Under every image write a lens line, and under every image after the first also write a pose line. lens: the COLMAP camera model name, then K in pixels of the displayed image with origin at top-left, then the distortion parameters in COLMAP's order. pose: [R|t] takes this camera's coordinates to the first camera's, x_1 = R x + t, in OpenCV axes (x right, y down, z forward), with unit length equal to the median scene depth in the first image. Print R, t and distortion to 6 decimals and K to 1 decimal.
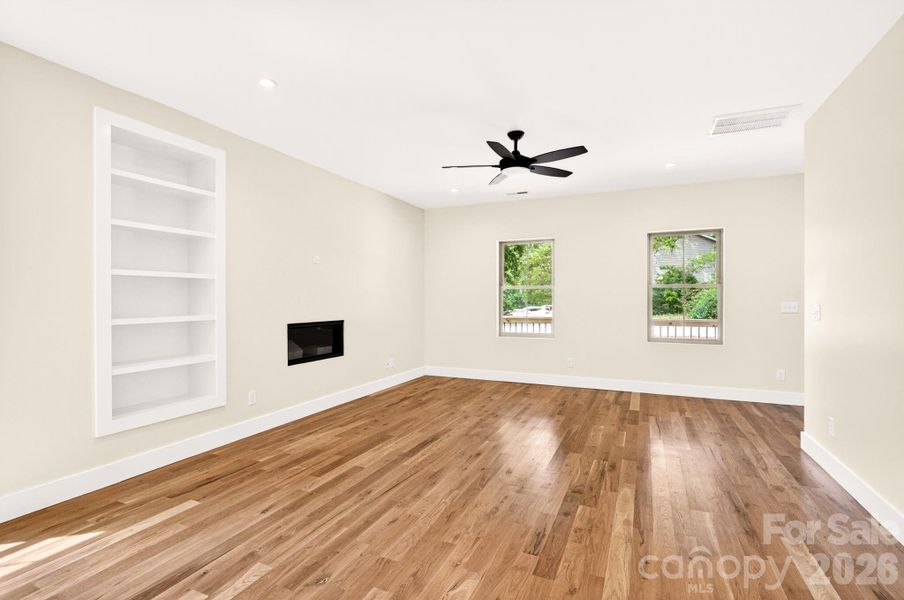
lens RADIAL K [[431.0, 0, 452.0], [0, 431.0, 300.0], [0, 0, 1]] dist [-0.010060, 0.000471]
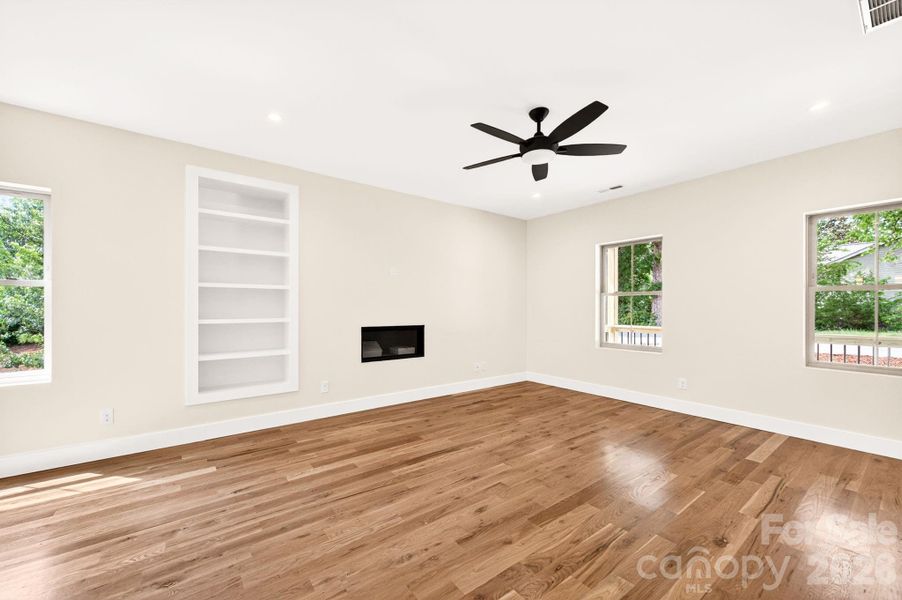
lens RADIAL K [[357.7, 0, 446.0], [0, 357.7, 309.0], [0, 0, 1]] dist [0.003466, 0.000391]
pose [[0.877243, 0.004311, -0.480027, 0.342270], [-0.004490, 0.999990, 0.000775, 0.005435], [0.480025, 0.001475, 0.877254, 0.296590]]
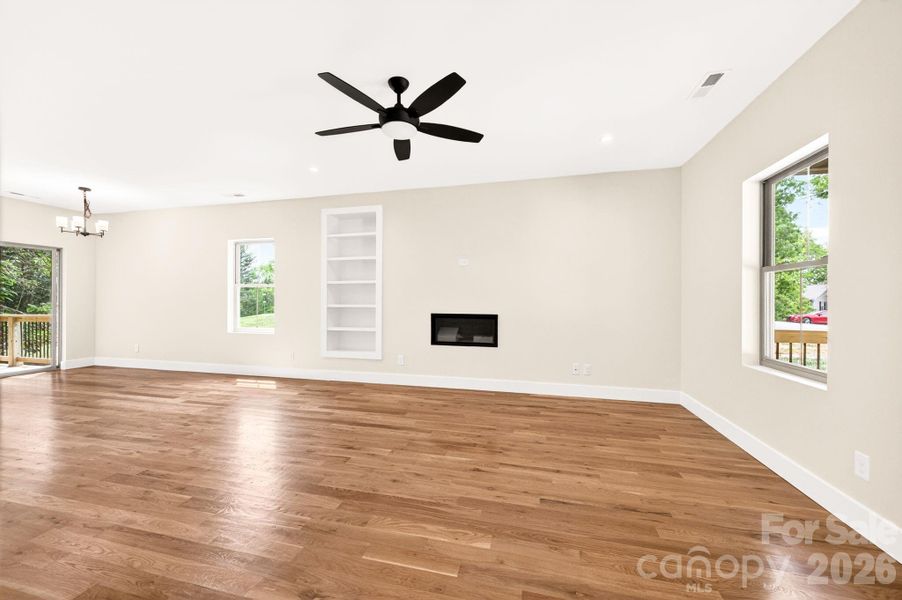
lens RADIAL K [[355.7, 0, 447.6], [0, 355.7, 301.6], [0, 0, 1]] dist [0.001533, 0.000231]
pose [[0.168256, 0.003288, -0.985738, 0.845340], [-0.007280, 0.999971, 0.002093, 0.019015], [0.985716, 0.006824, 0.168275, 1.015324]]
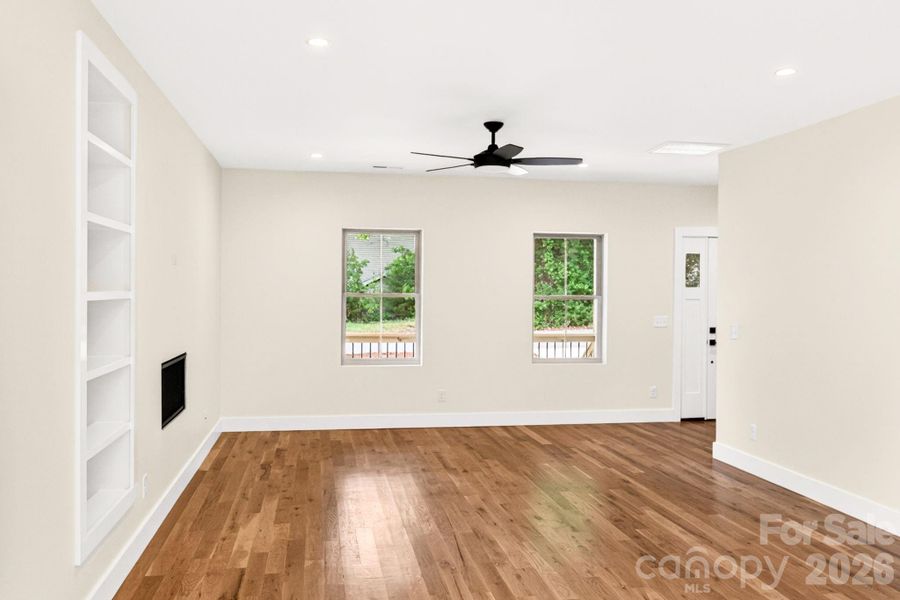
lens RADIAL K [[732.1, 0, 450.0], [0, 732.1, 300.0], [0, 0, 1]] dist [-0.009768, -0.002625]
pose [[0.824525, 0.002124, 0.565822, -0.748379], [-0.007838, 0.999940, 0.007668, -0.056985], [-0.565772, -0.010757, 0.824492, -0.130177]]
